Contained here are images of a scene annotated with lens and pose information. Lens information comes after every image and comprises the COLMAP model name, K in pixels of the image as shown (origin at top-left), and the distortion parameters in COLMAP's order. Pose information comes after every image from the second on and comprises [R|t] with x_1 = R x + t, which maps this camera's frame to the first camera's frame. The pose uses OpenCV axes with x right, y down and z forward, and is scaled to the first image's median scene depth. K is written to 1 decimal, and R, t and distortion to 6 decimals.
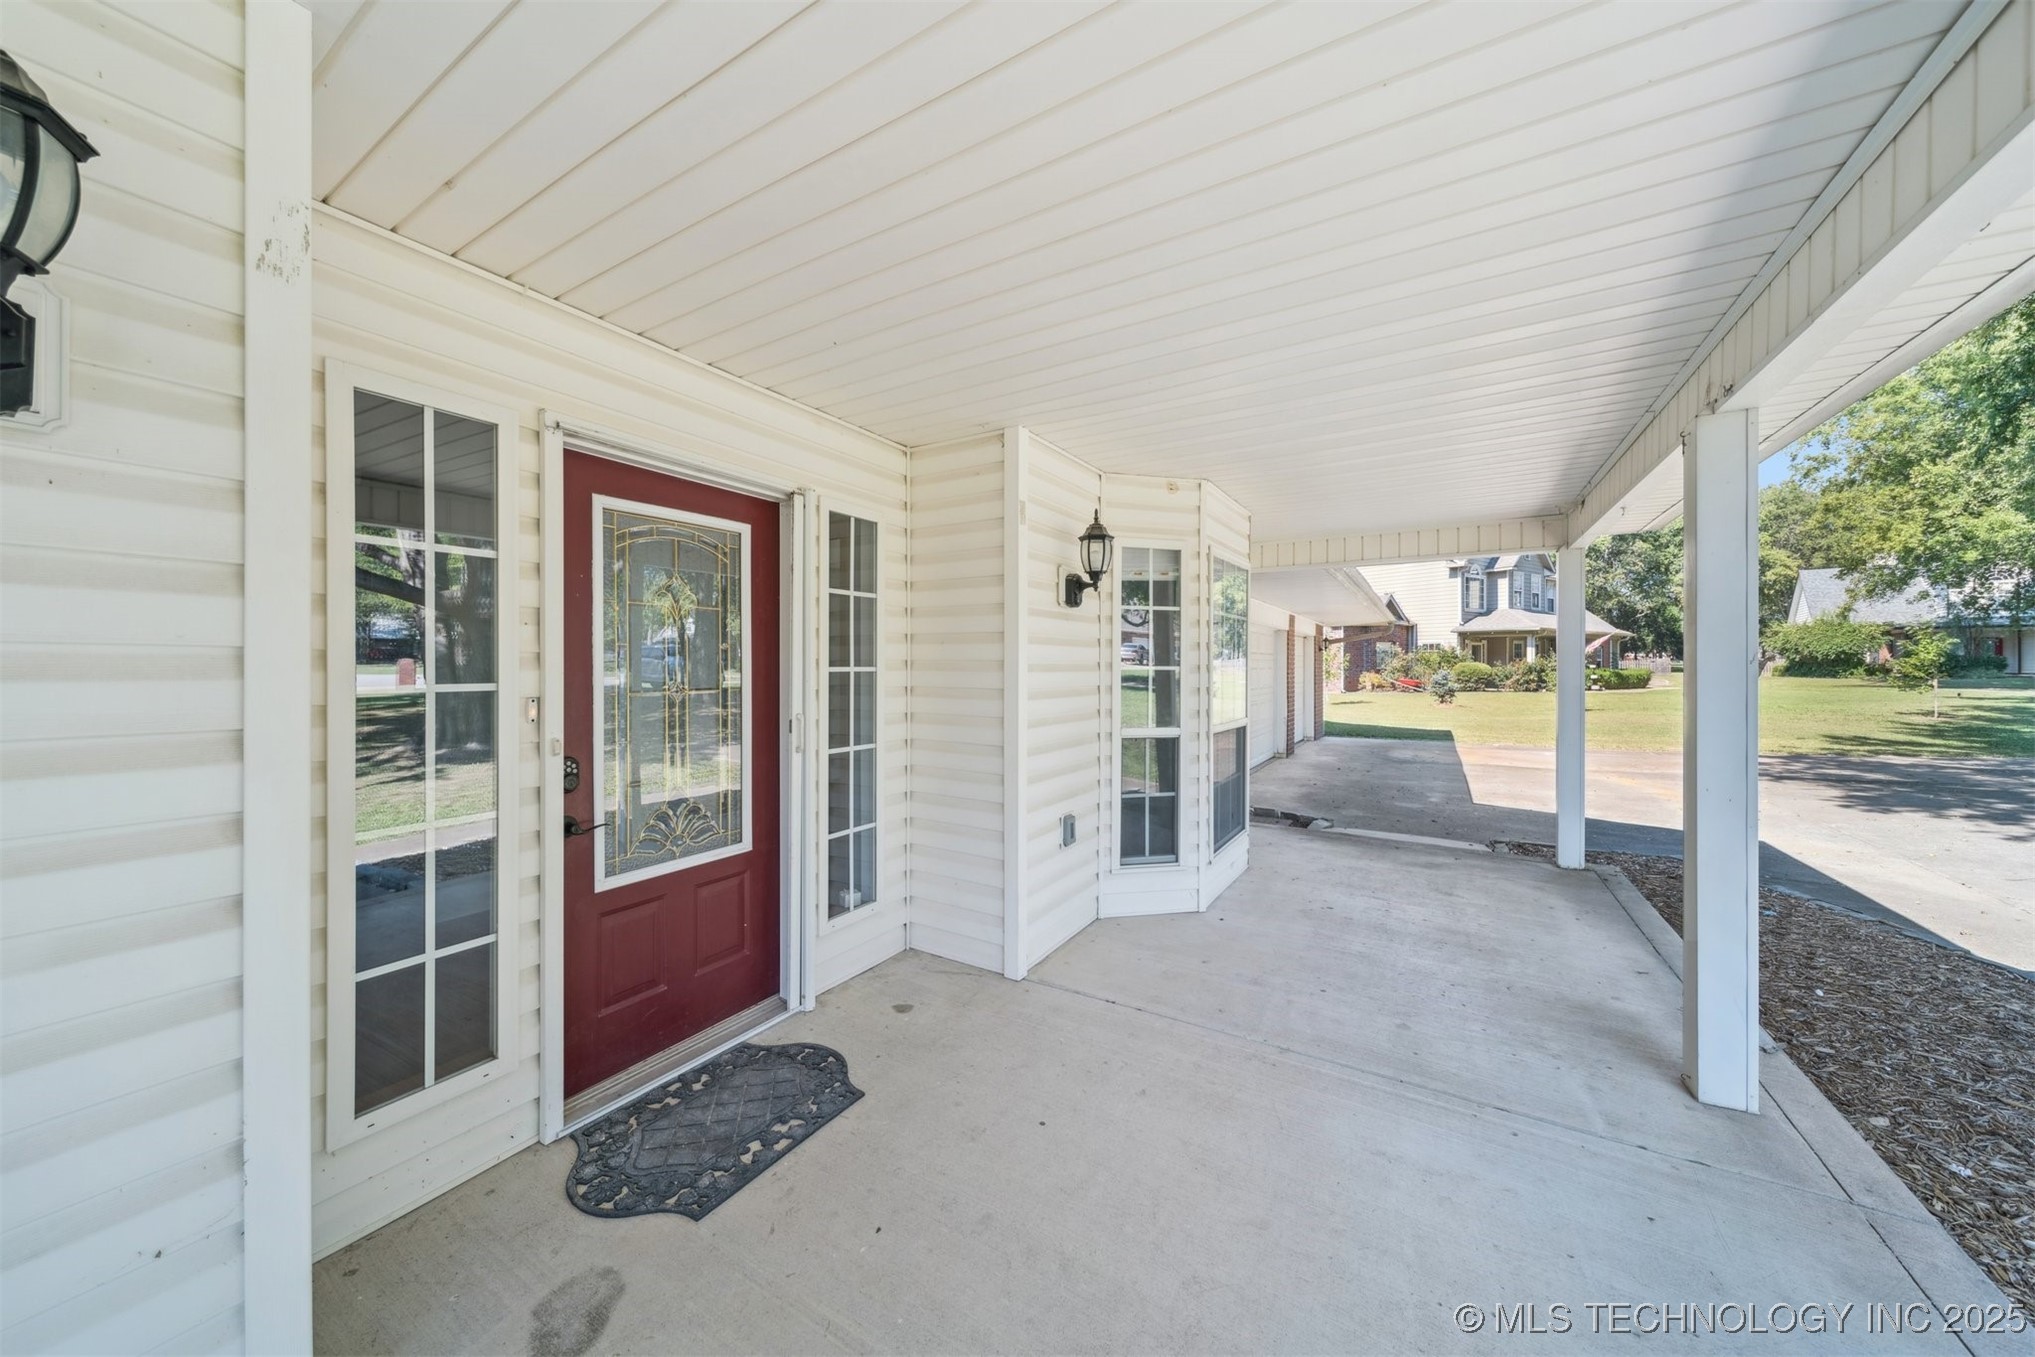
lens RADIAL K [[701.2, 0, 1004.1], [0, 701.2, 667.2], [0, 0, 1]] dist [0.000280, 0.000006]
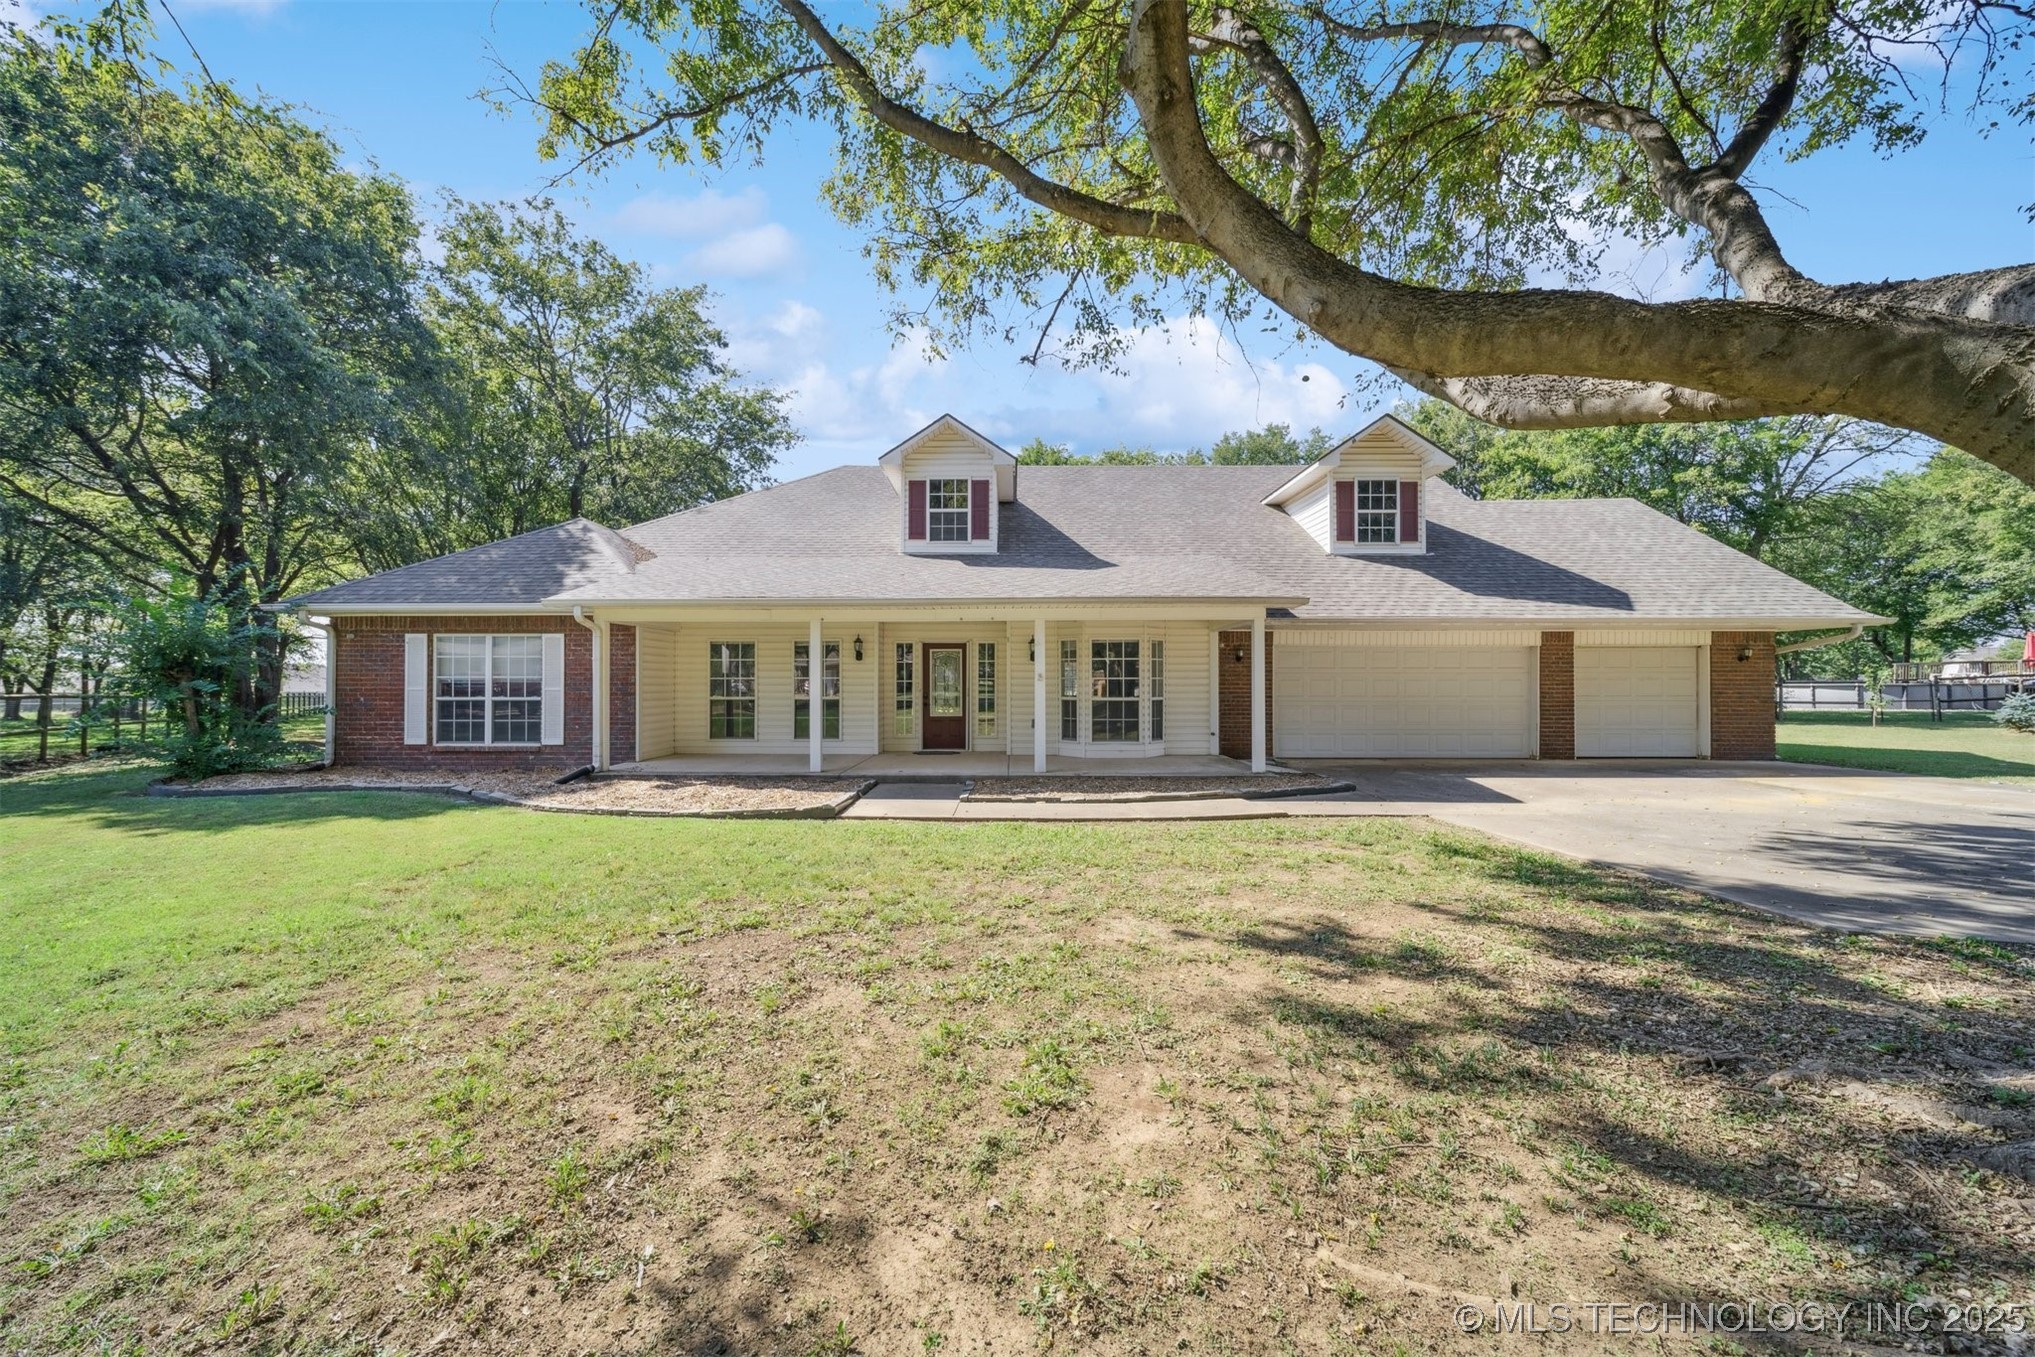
lens RADIAL K [[726.5, 0, 1017.5], [0, 726.5, 678.5], [0, 0, 1]] dist [-0.001096, -0.000109]
pose [[0.527282, 0.000214, -0.849690, 4.982997], [-0.001288, 0.999999, -0.000547, 0.006074], [0.849689, 0.001383, 0.527282, -1.605312]]
